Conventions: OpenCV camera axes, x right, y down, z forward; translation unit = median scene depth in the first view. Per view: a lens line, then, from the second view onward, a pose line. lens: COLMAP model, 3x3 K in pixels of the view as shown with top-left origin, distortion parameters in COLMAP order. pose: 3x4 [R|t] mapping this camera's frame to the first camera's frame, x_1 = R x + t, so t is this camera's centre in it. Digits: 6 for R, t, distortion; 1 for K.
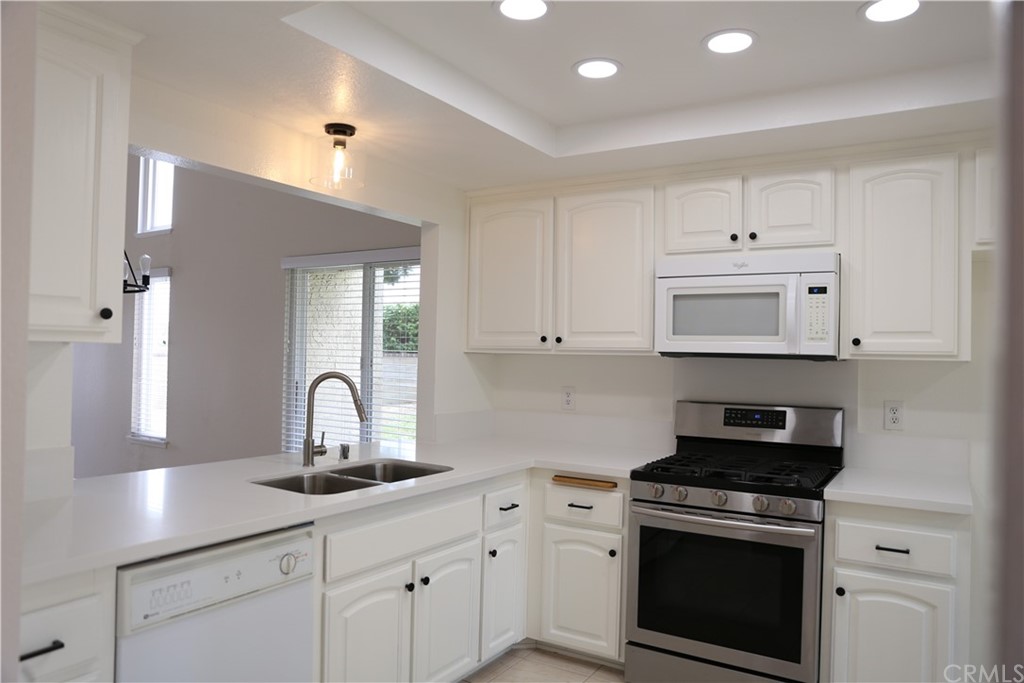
lens RADIAL K [[699.3, 0, 509.1], [0, 699.3, 344.2], [0, 0, 1]] dist [-0.117289, 0.098329]
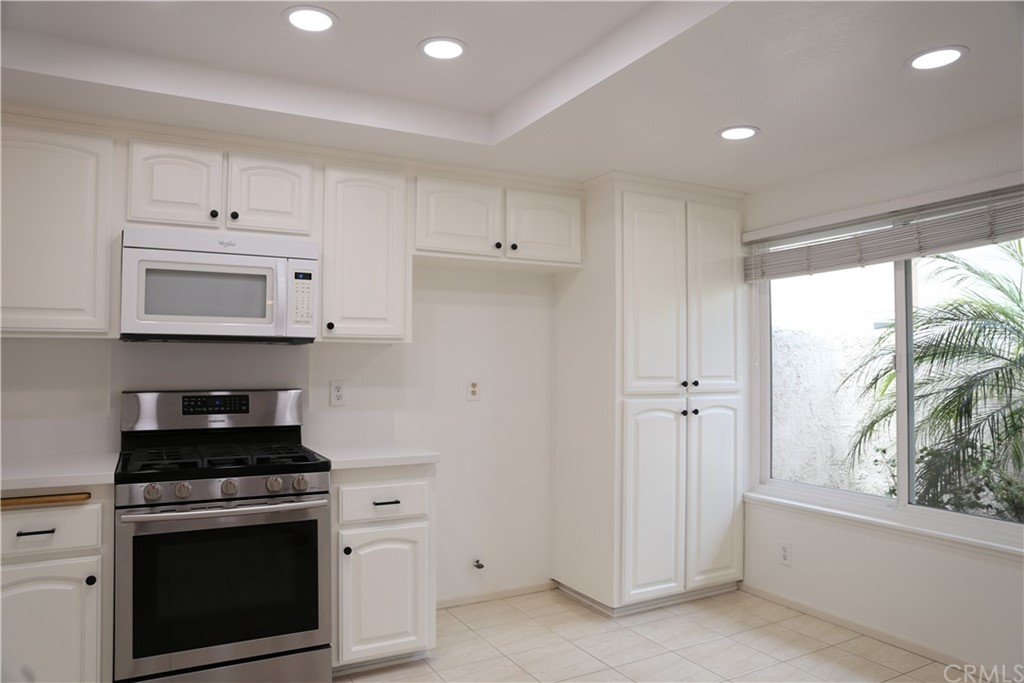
lens RADIAL K [[699.3, 0, 509.1], [0, 699.3, 344.2], [0, 0, 1]] dist [-0.117289, 0.098329]
pose [[0.491616, 0.007017, 0.870784, -0.300593], [-0.002891, 0.999975, -0.006426, 0.030218], [-0.870807, 0.000641, 0.491624, 0.186230]]
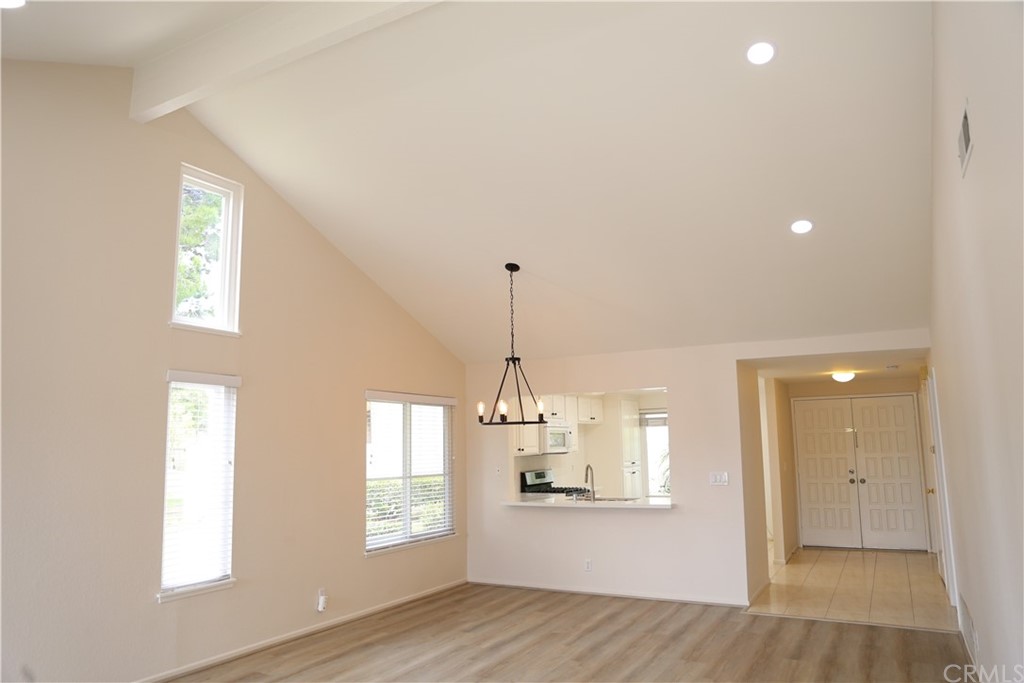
lens RADIAL K [[699.3, 0, 509.1], [0, 699.3, 344.2], [0, 0, 1]] dist [-0.117289, 0.098329]
pose [[-0.053392, 0.124097, 0.990833, -2.796094], [0.006477, 0.992270, -0.123928, -0.082806], [-0.998553, -0.000199, -0.053783, 1.387144]]
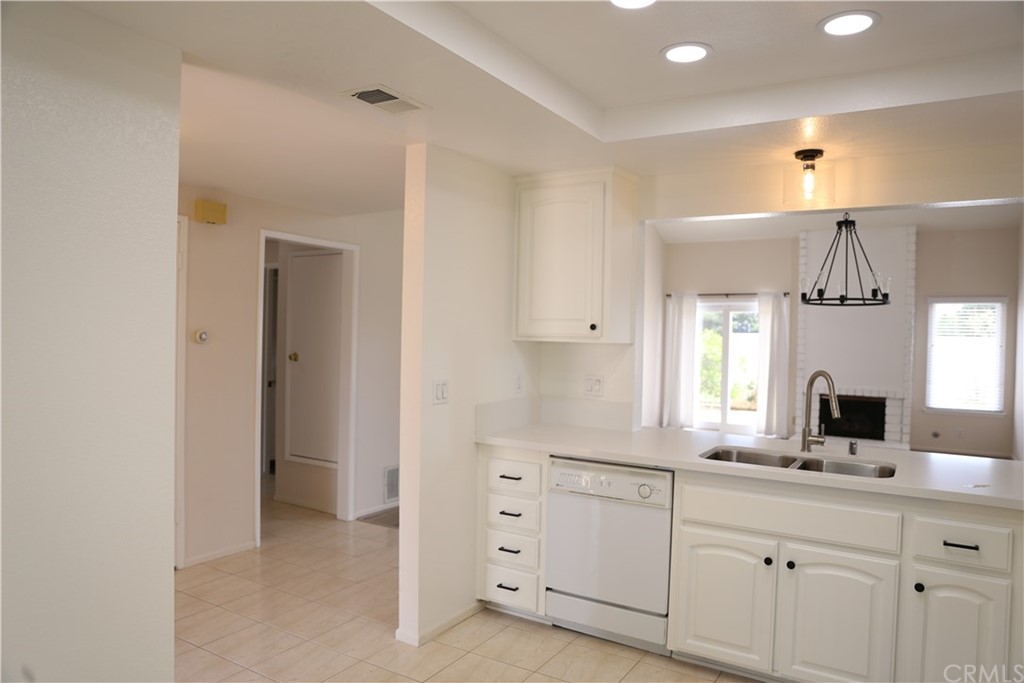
lens RADIAL K [[699.3, 0, 509.1], [0, 699.3, 344.2], [0, 0, 1]] dist [-0.117289, 0.098329]
pose [[0.006510, -0.006580, -0.999957, 0.807904], [-0.010932, 0.999918, -0.006651, 0.010069], [0.999919, 0.010975, 0.006437, 0.473748]]
